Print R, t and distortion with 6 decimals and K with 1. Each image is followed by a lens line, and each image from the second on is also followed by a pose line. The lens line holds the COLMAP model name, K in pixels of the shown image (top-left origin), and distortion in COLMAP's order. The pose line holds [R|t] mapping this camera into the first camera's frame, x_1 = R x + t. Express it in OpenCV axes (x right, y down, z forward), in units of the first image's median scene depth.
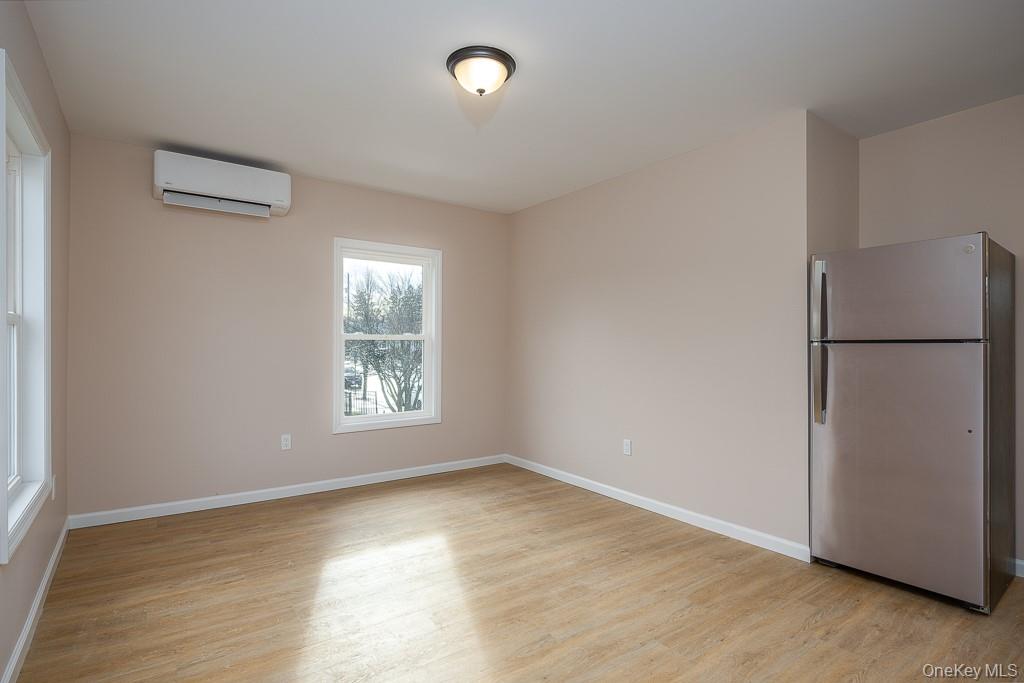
lens RADIAL K [[508.9, 0, 512.0], [0, 508.9, 341.5], [0, 0, 1]] dist [0.000030, -0.001056]
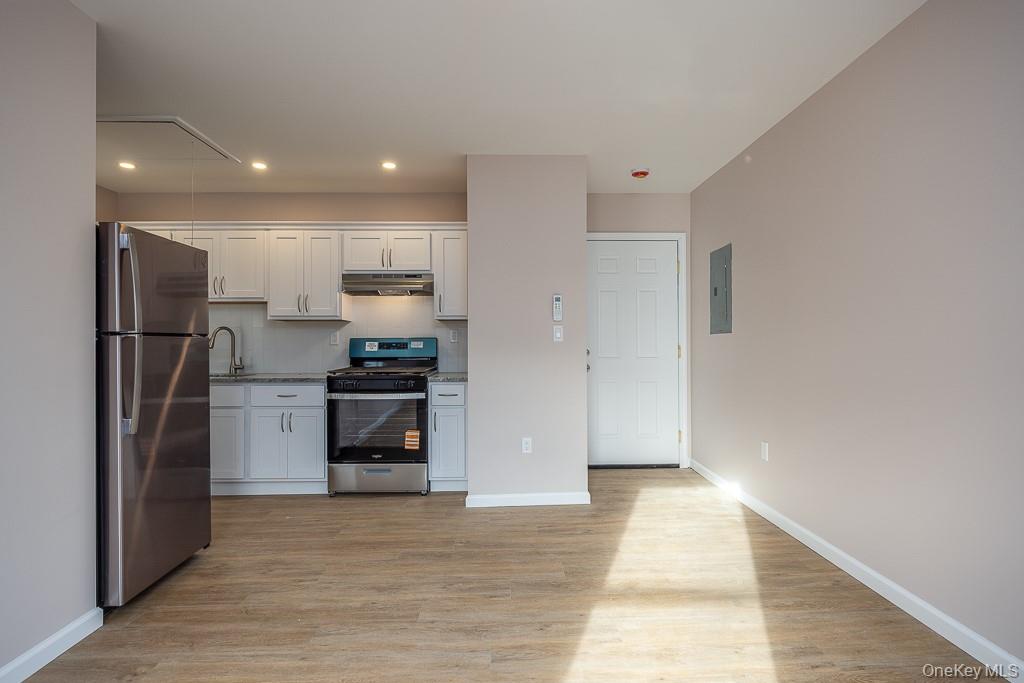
lens RADIAL K [[508.9, 0, 512.0], [0, 508.9, 341.5], [0, 0, 1]] dist [0.000030, -0.001056]
pose [[-0.814644, 0.002919, 0.579954, -0.383459], [-0.000293, 0.999985, -0.005444, 0.020018], [-0.579961, -0.004605, -0.814631, 1.395795]]
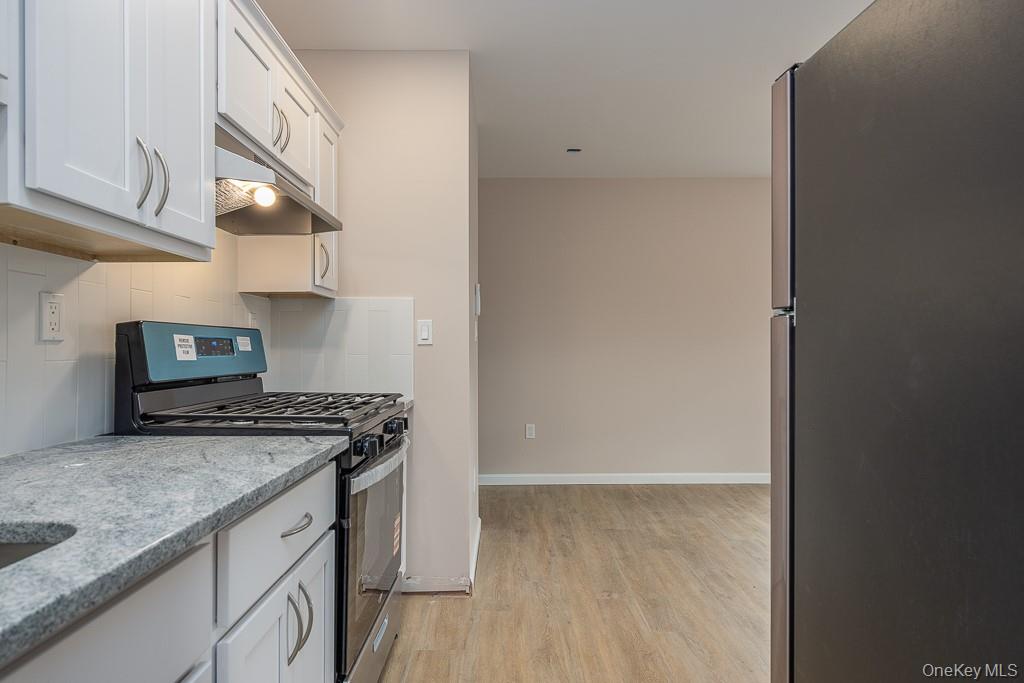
lens RADIAL K [[570.0, 0, 512.0], [0, 570.0, 341.5], [0, 0, 1]] dist [0.000754, 0.000067]
pose [[-0.575805, -0.006986, -0.817557, 1.316580], [0.002952, 0.999939, -0.010623, 0.027806], [0.817582, -0.008530, -0.575749, 0.967549]]
